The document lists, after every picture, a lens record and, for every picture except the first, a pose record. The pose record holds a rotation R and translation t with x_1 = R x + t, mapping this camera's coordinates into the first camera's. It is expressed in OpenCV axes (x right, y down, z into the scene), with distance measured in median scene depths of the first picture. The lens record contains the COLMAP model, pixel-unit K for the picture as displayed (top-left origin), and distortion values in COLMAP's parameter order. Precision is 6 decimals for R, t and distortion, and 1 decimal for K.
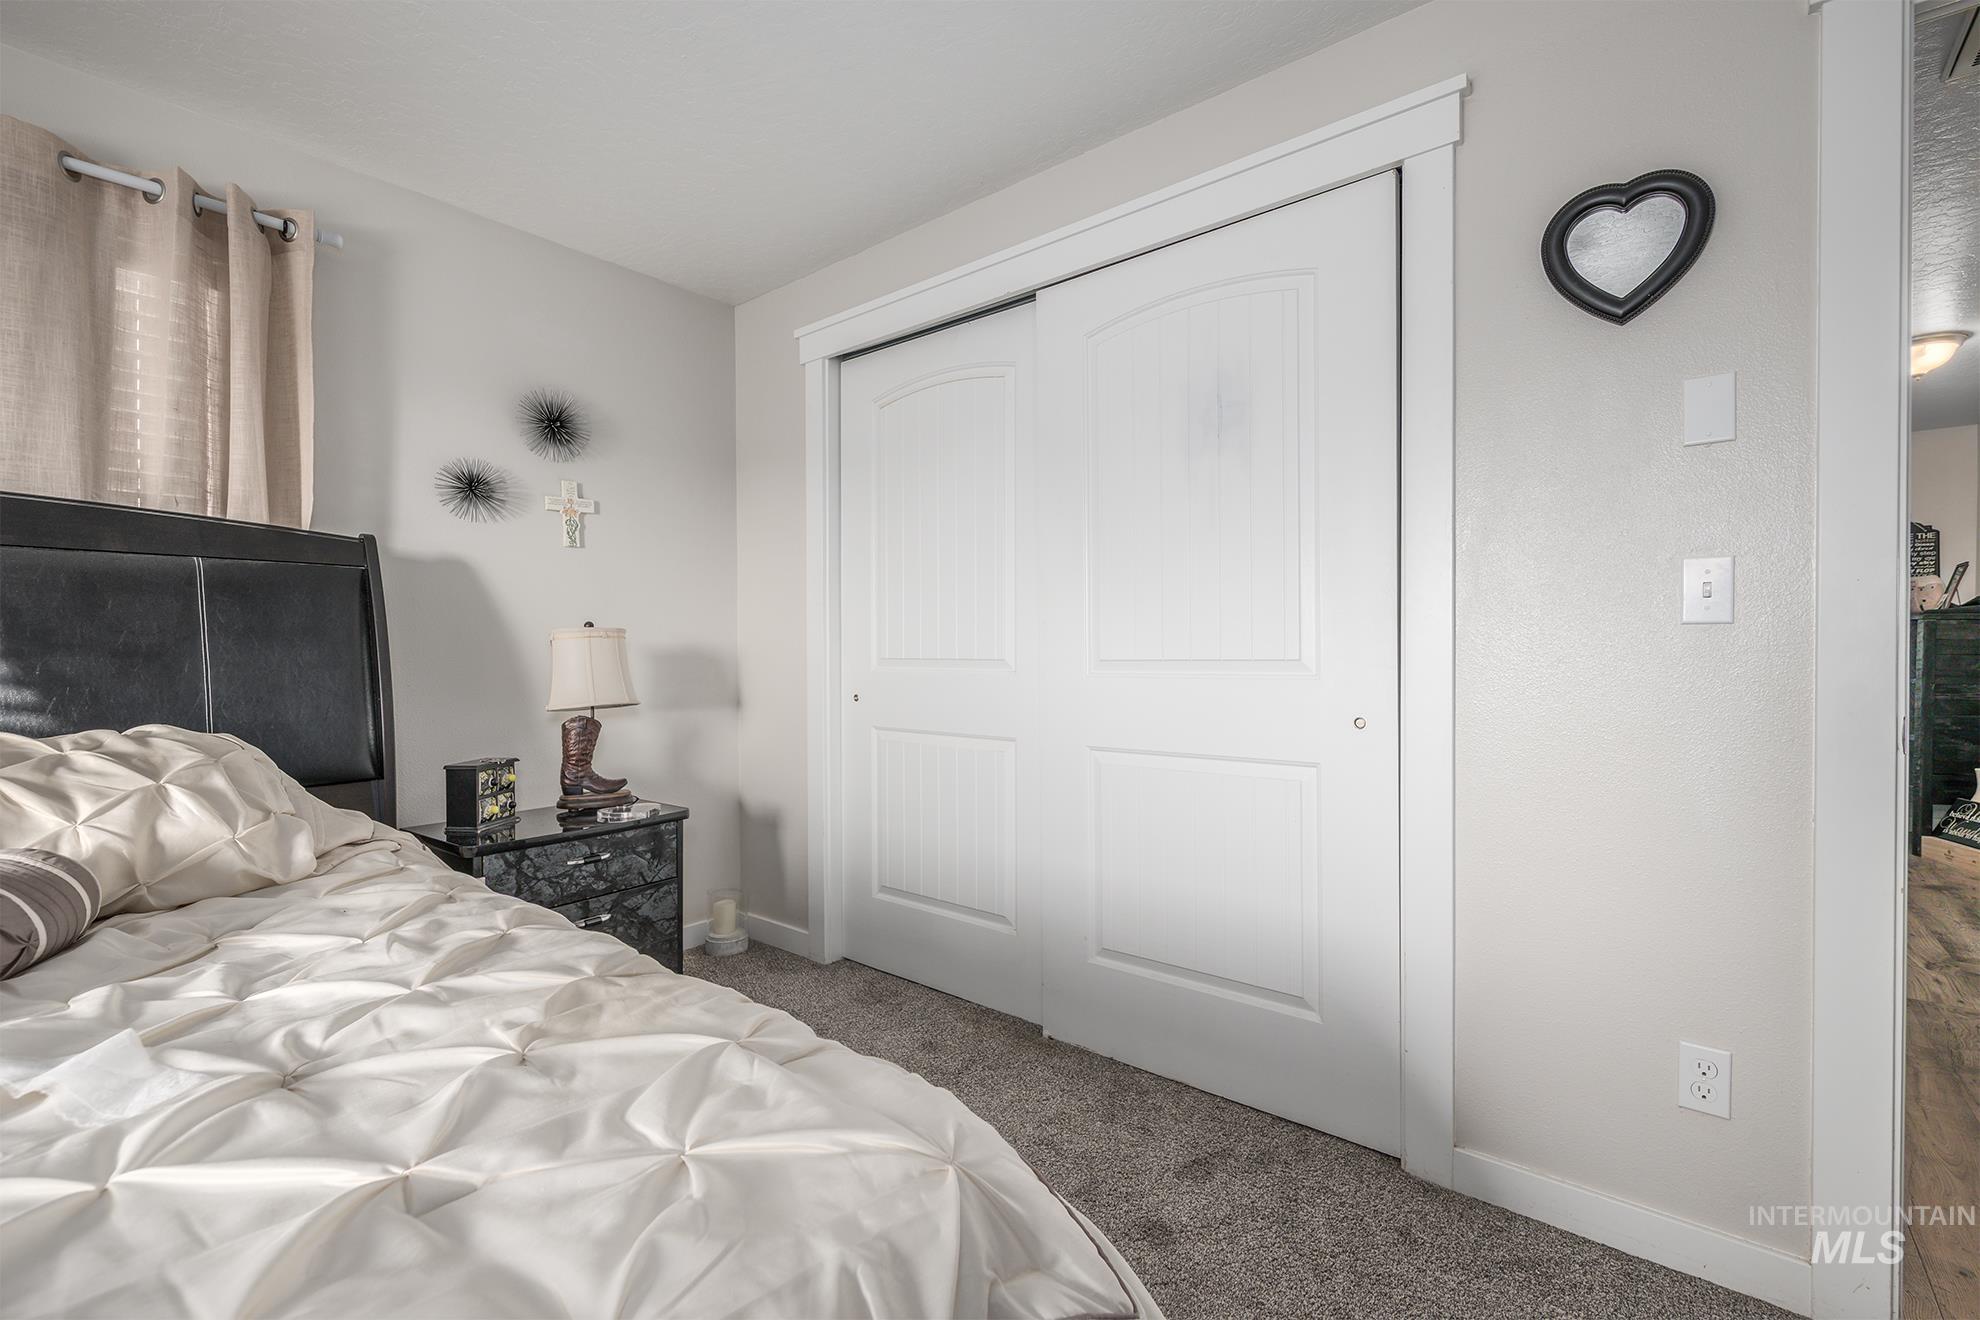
lens RADIAL K [[851.8, 0, 989.2], [0, 851.8, 661.0], [0, 0, 1]] dist [0.003980, 0.000245]
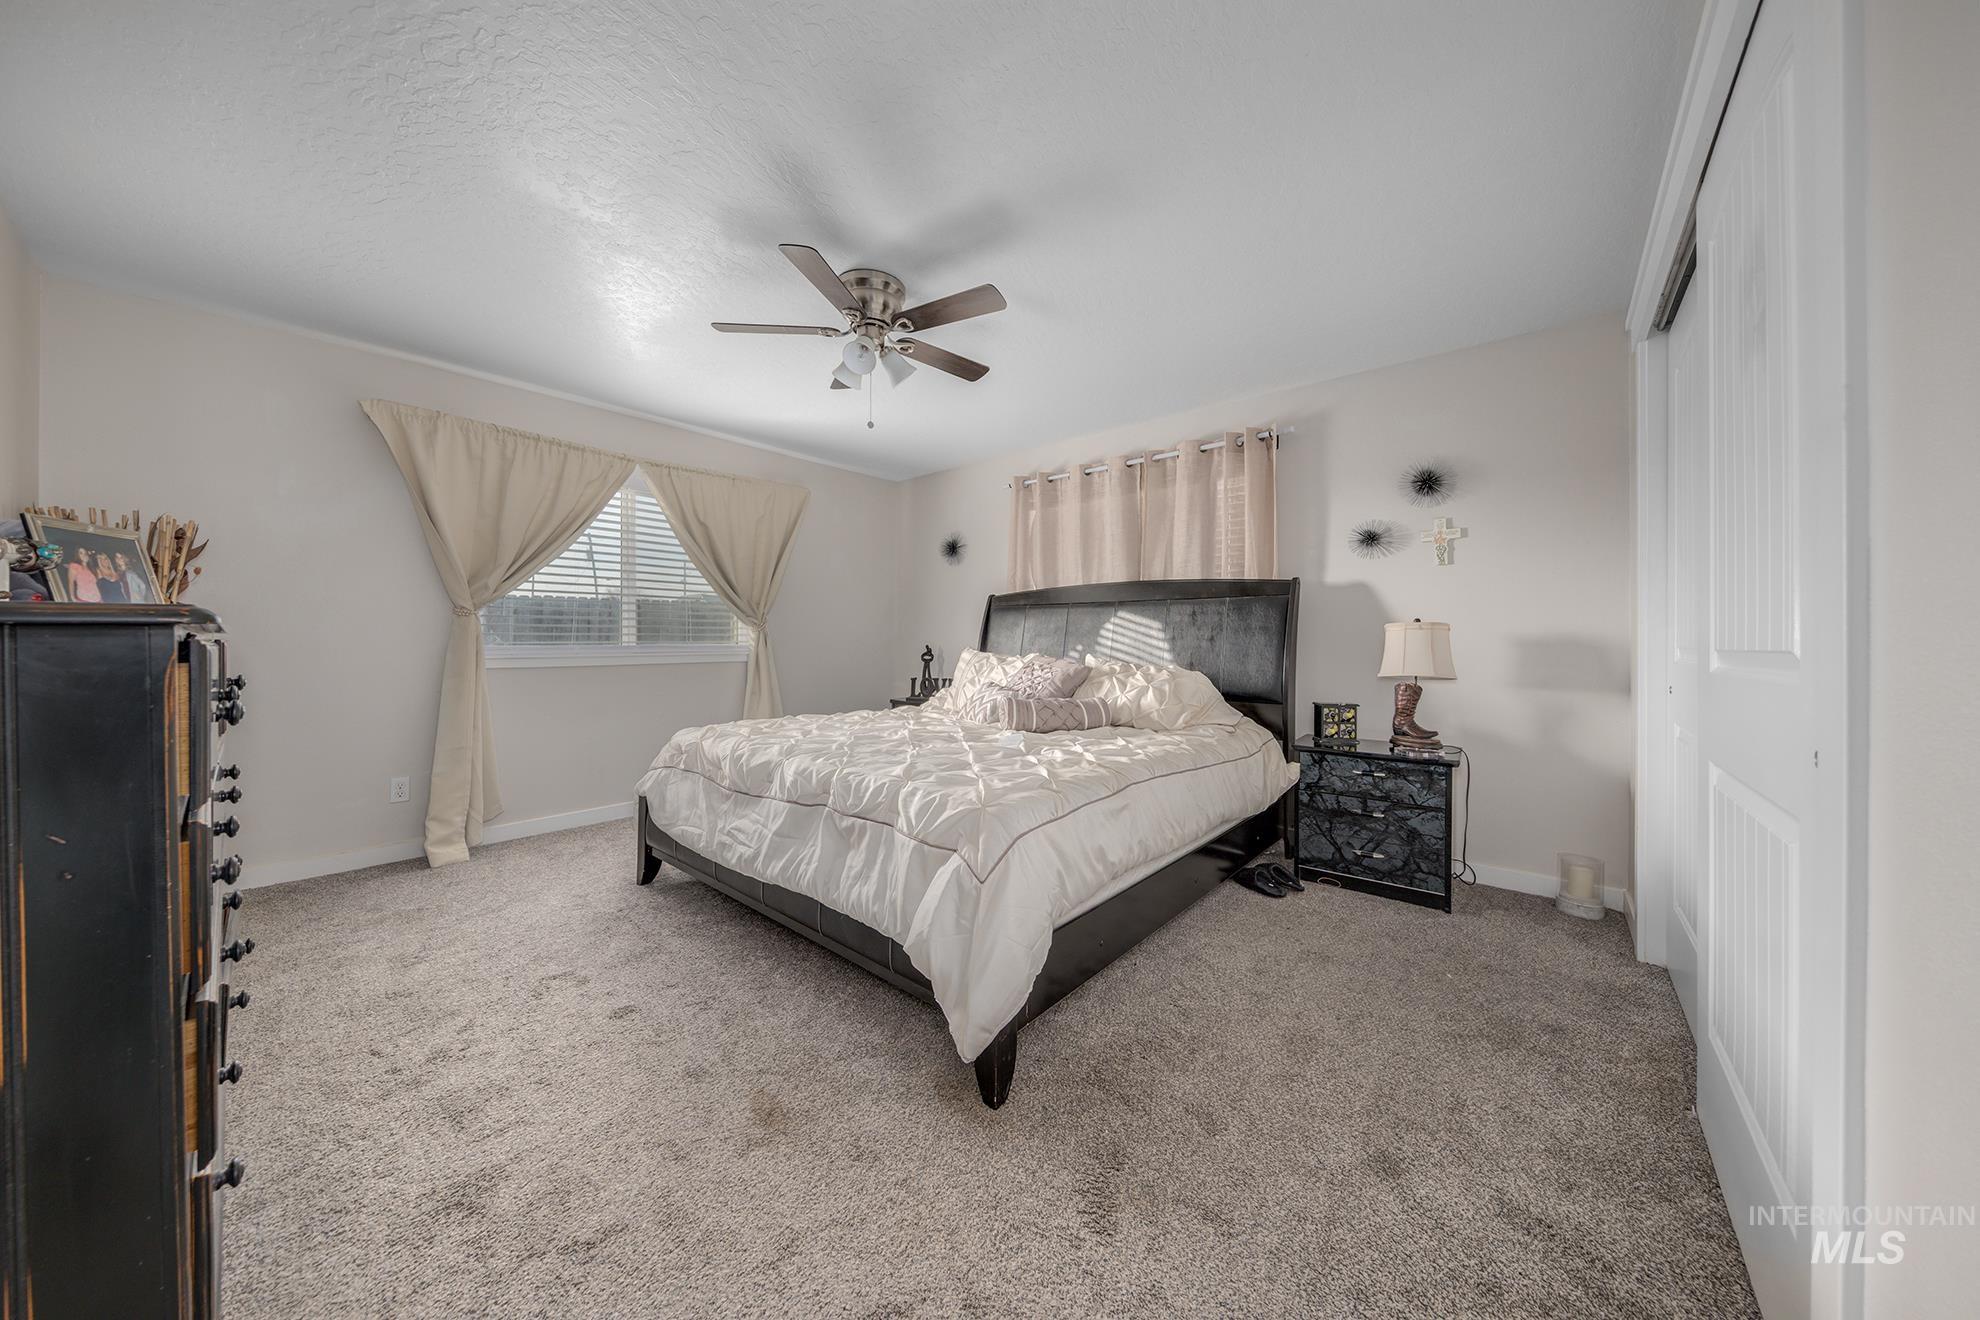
lens RADIAL K [[636.6, 0, 990.0], [0, 636.6, 643.1], [0, 0, 1]] dist [-0.000032, -0.000014]
pose [[-0.023195, 0.011101, -0.999669, 0.655218], [-0.016120, 0.999804, 0.011476, -0.005141], [0.999601, 0.016381, -0.023012, 0.317649]]
